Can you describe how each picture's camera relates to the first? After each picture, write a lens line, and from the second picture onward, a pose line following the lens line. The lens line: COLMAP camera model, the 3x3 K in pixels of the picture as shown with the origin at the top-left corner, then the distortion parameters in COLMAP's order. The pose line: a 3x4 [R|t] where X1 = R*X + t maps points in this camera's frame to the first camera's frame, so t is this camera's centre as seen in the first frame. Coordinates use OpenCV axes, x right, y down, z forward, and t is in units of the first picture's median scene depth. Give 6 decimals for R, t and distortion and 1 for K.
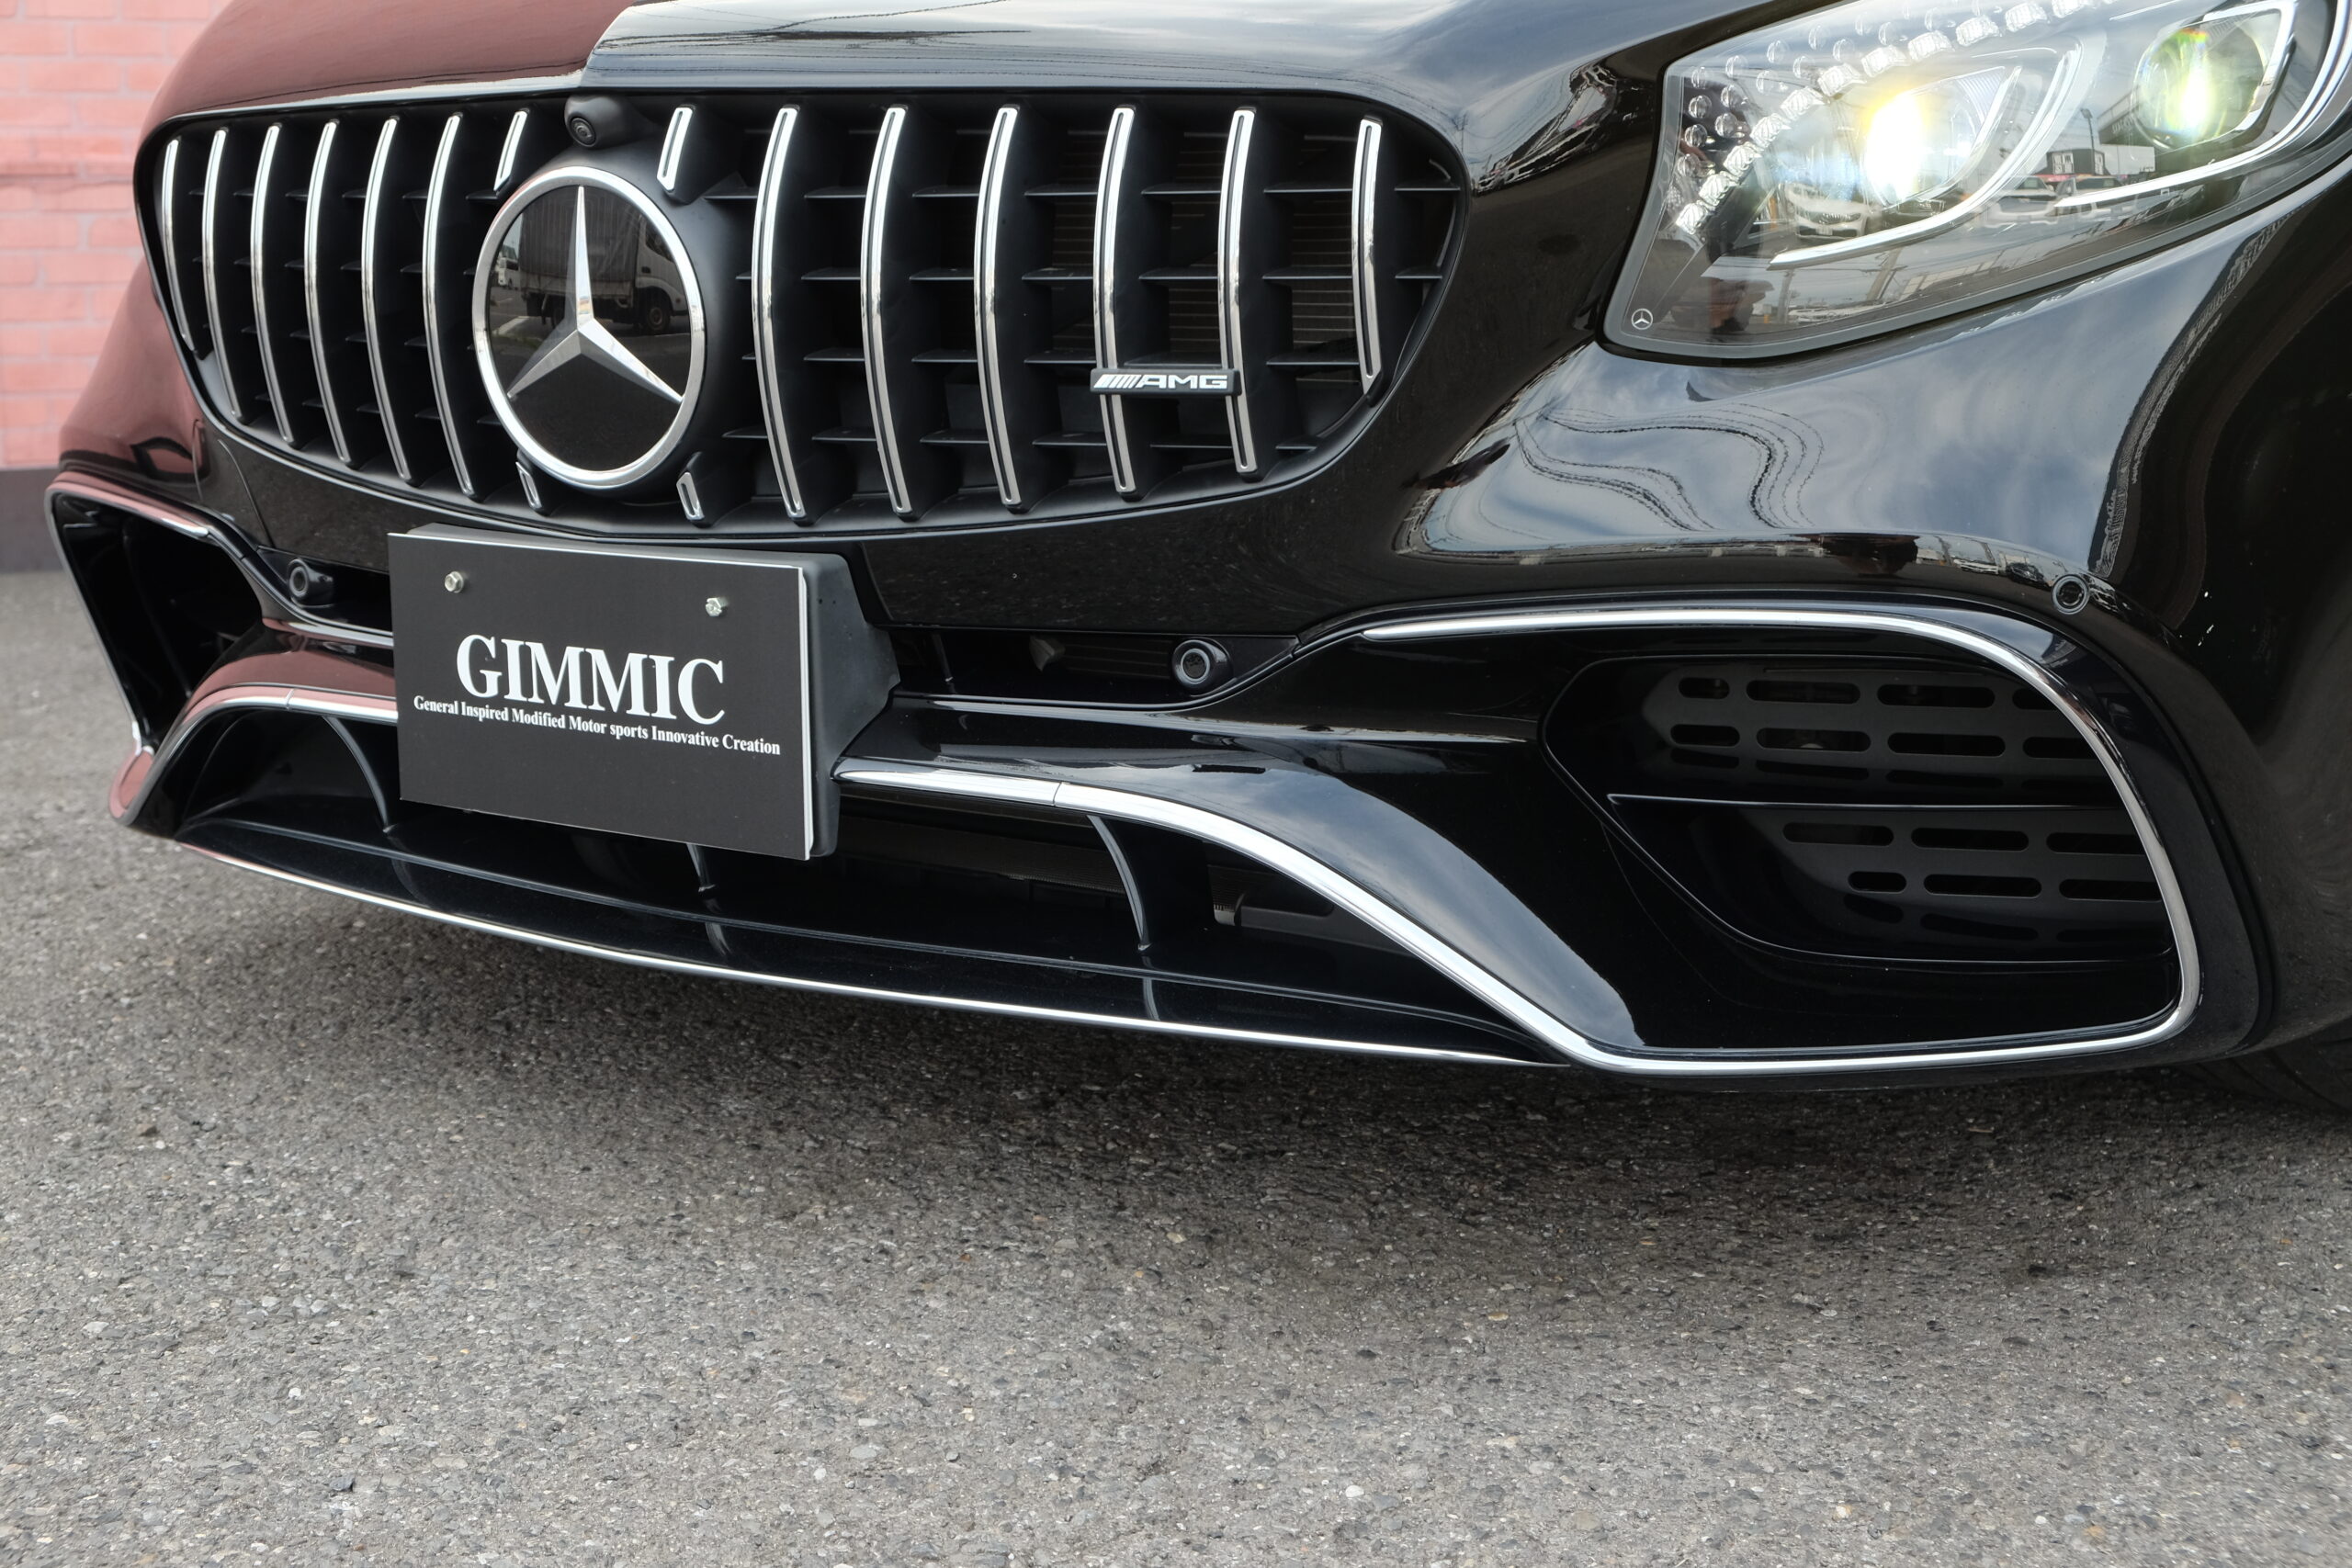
lens RADIAL K [[3225.8, 0, 1176.1], [0, 3225.8, 798.9], [0, 0, 1]] dist [-0.016240, 0.052742]
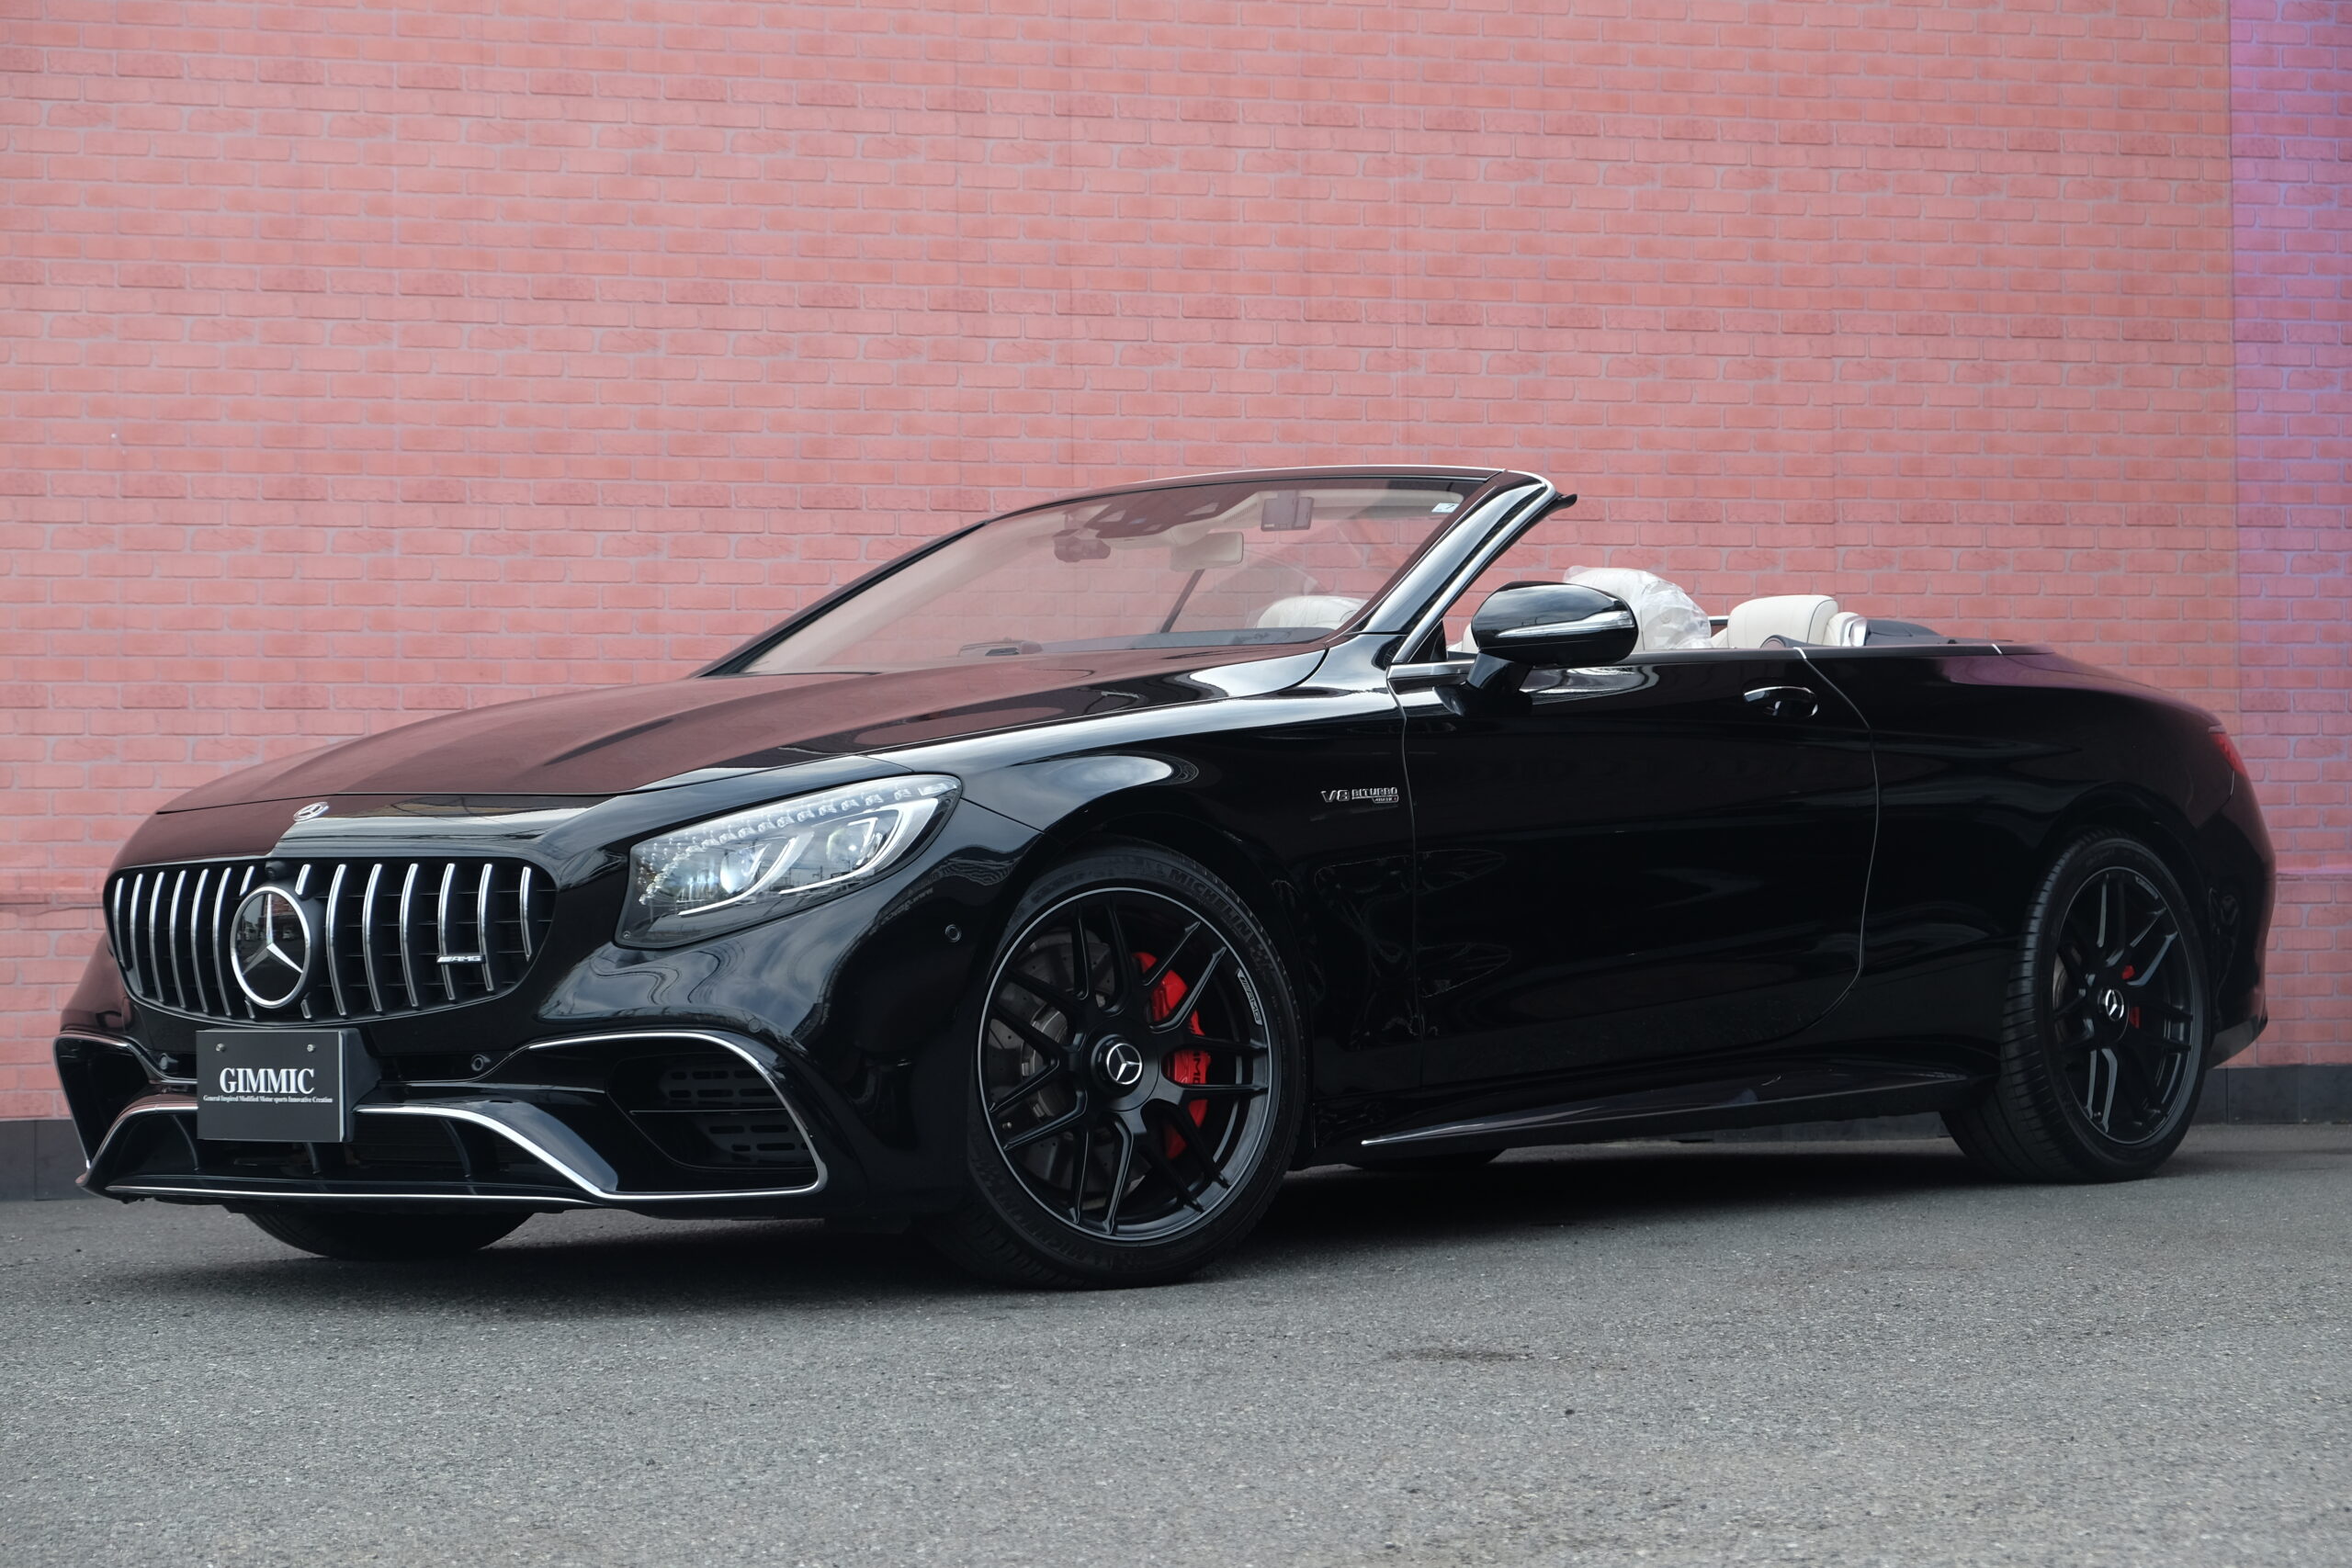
lens RADIAL K [[5424.3, 0, 1176.0], [0, 5424.3, 784.0], [0, 0, 1]] dist [0.007759, 0.801058]
pose [[0.994423, -0.015091, -0.104377, 1.024409], [-0.007388, 0.977311, -0.211682, 0.661395], [0.105203, 0.211272, 0.971749, -3.282306]]
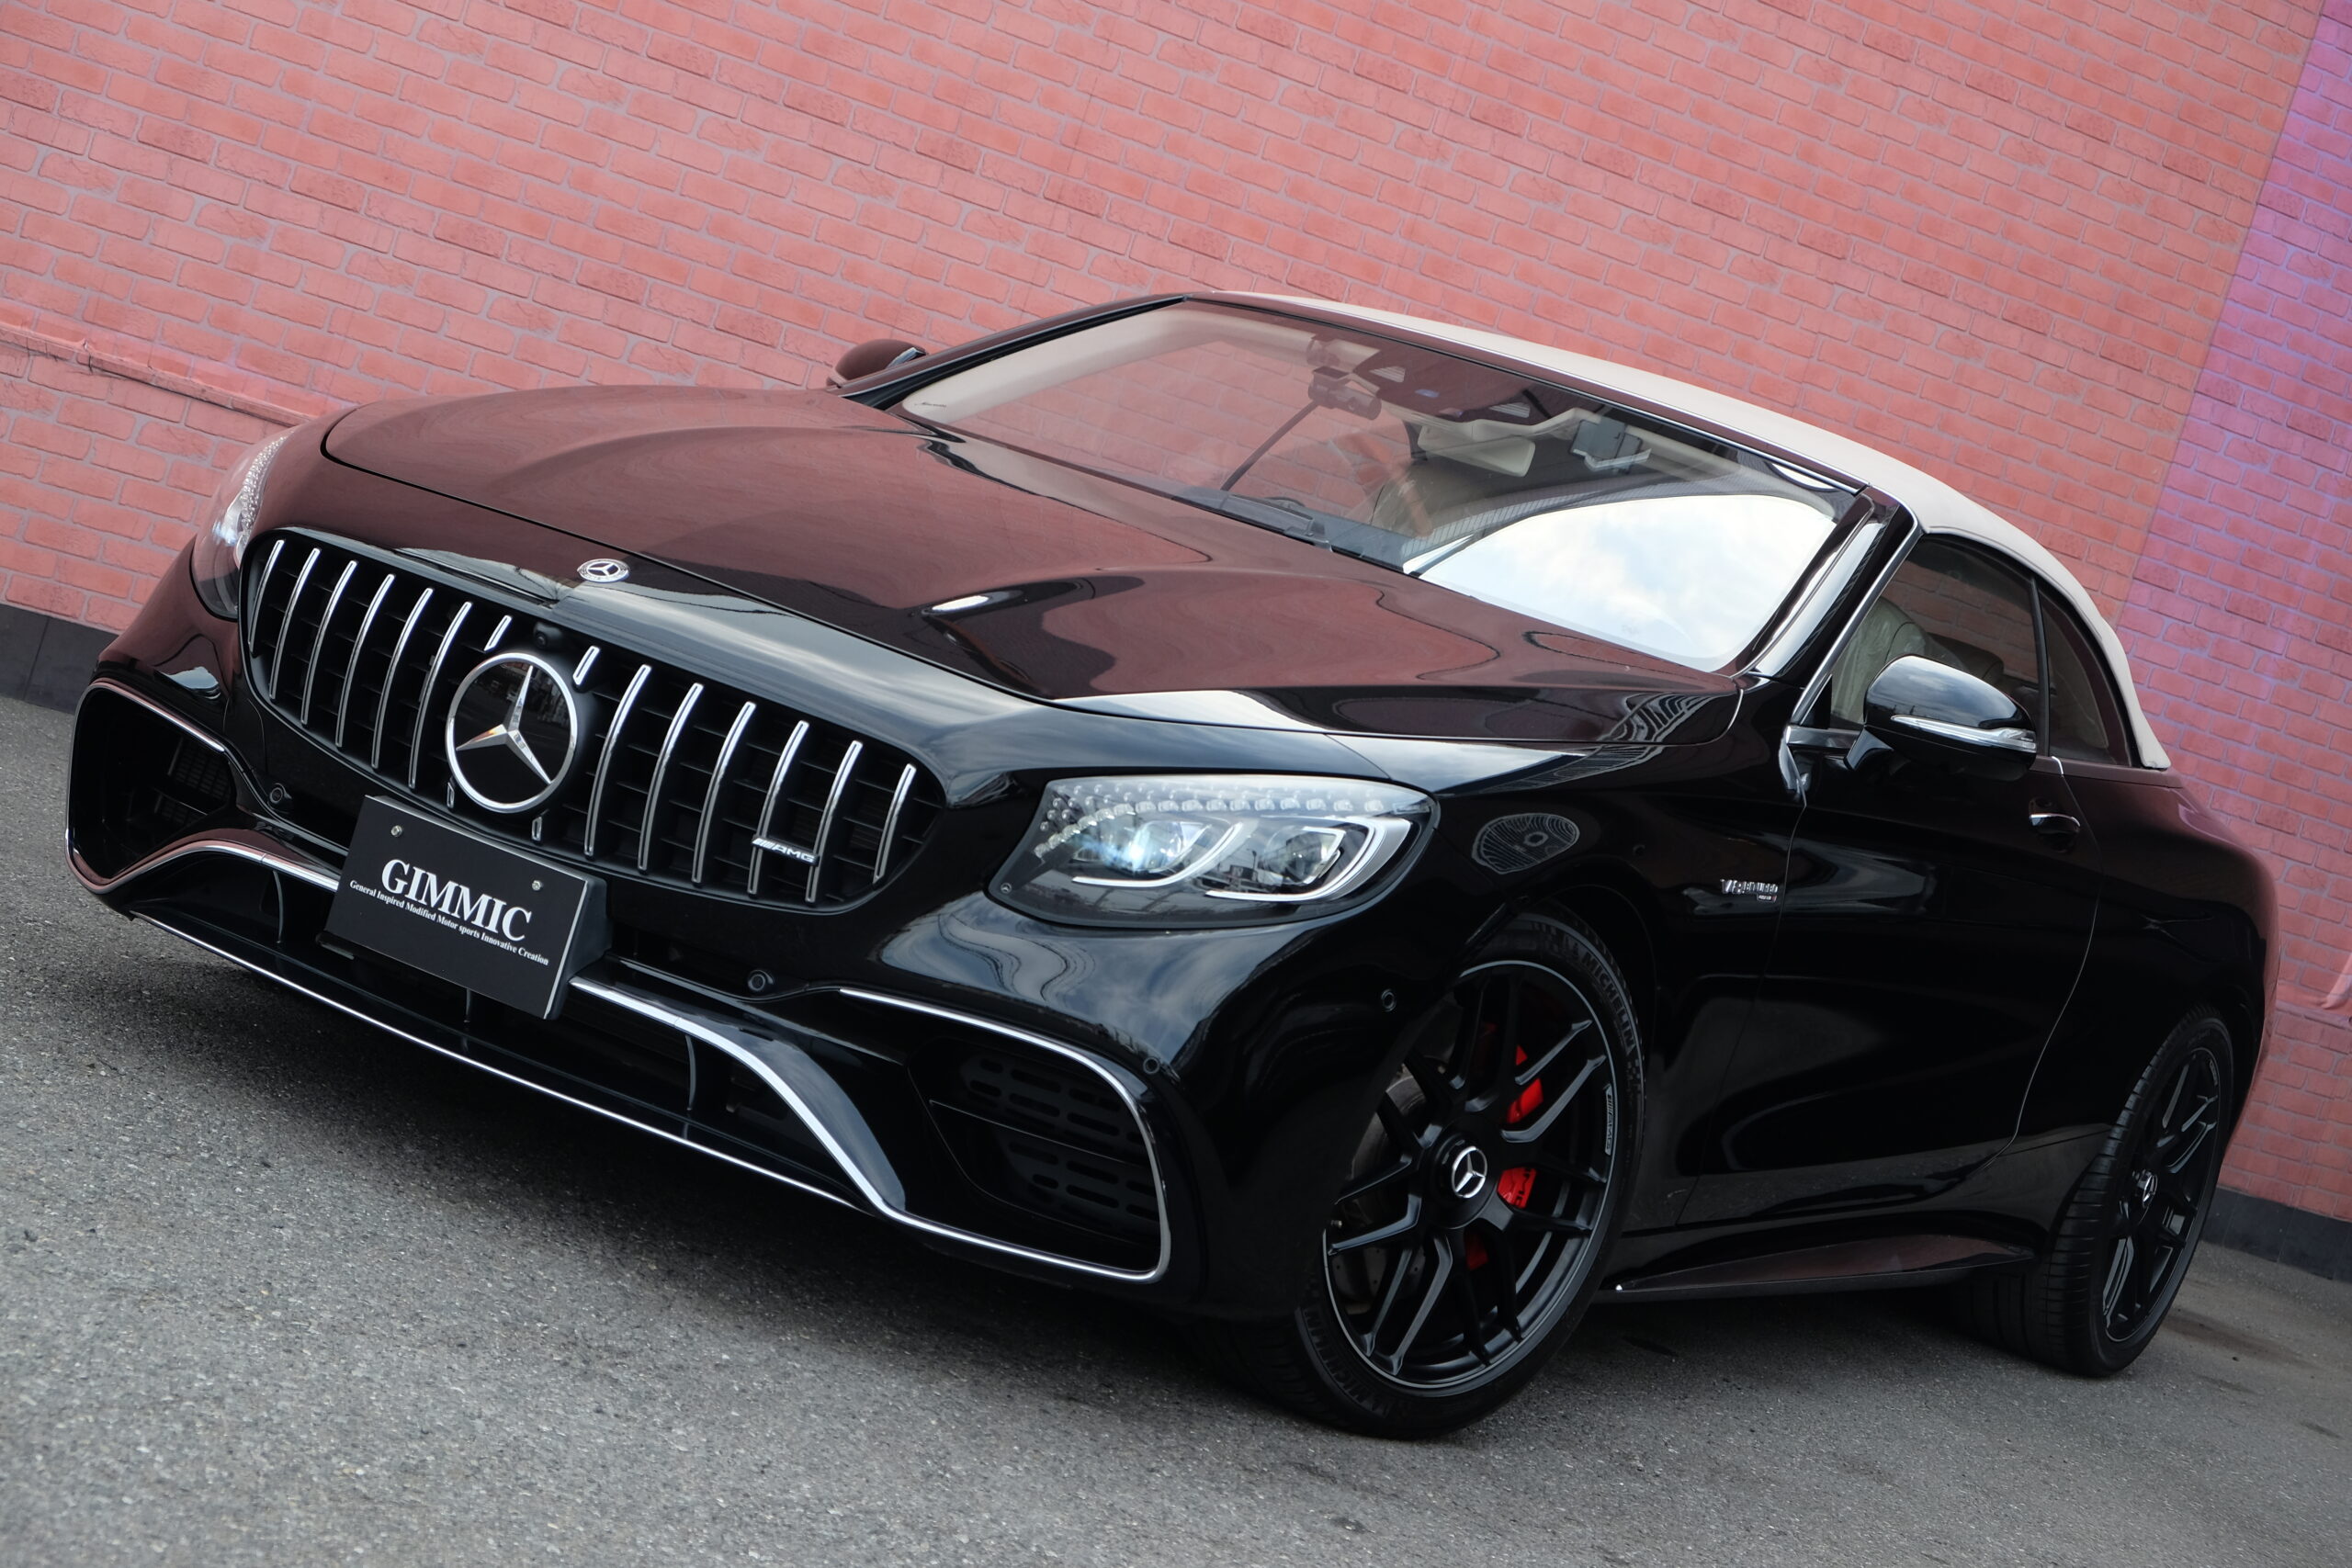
lens RADIAL K [[4908.2, 0, 1175.7], [0, 4908.2, 791.5], [0, 0, 1]] dist [0.043913, 0.050811]
pose [[0.948083, 0.295695, 0.117058, -0.139069], [-0.281010, 0.951267, -0.126981, 0.160481], [-0.148902, 0.087494, 0.984974, -2.069386]]
